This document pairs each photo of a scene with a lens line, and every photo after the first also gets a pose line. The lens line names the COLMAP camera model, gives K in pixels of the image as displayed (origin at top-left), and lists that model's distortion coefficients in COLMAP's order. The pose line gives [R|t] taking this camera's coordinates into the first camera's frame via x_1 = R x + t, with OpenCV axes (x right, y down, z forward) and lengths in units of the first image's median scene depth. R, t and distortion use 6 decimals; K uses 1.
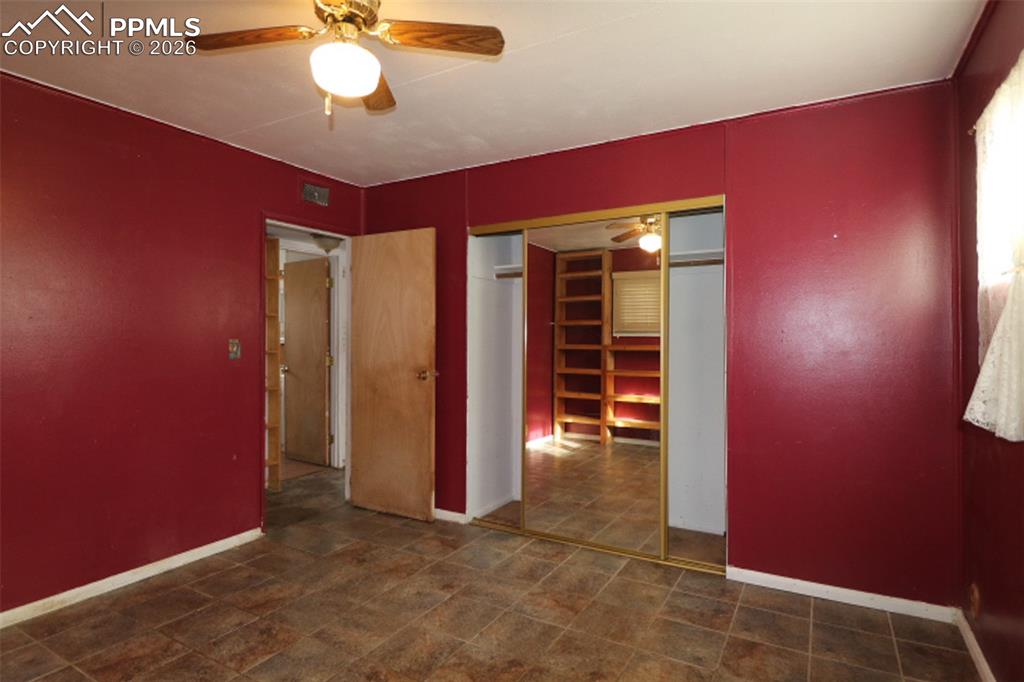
lens RADIAL K [[553.2, 0, 507.8], [0, 553.2, 338.1], [0, 0, 1]] dist [-0.005412, -0.001912]
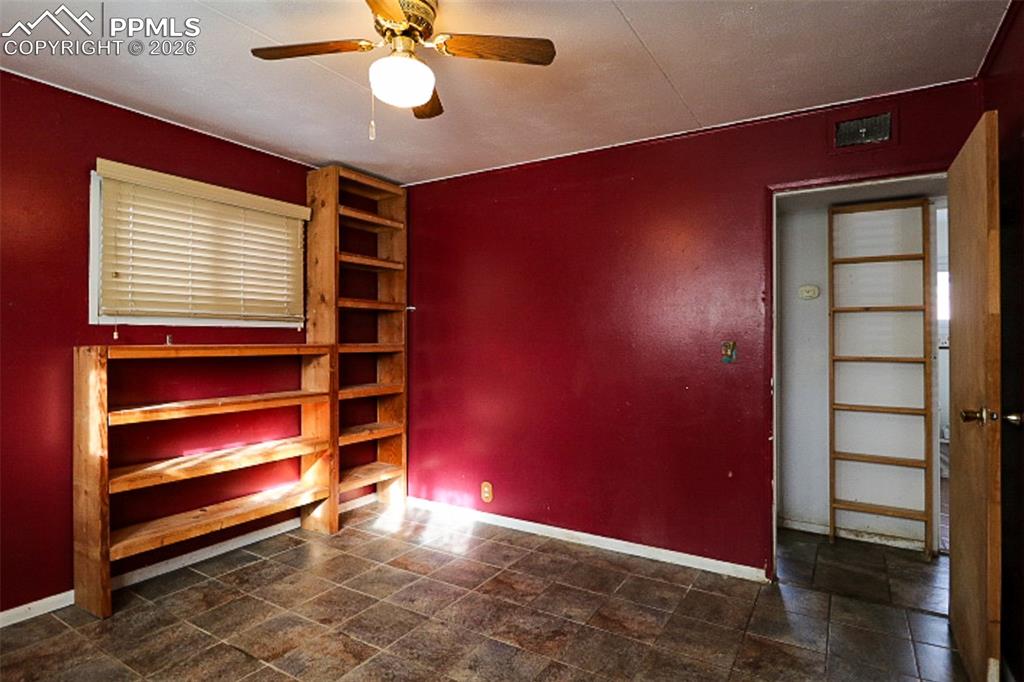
lens RADIAL K [[553.2, 0, 508.9], [0, 553.2, 336.8], [0, 0, 1]] dist [-0.005412, -0.001912]
pose [[-0.023928, -0.001427, -0.999713, 0.508798], [-0.007286, 0.999973, -0.001253, -0.001657], [0.999687, 0.007254, -0.023938, 0.843097]]
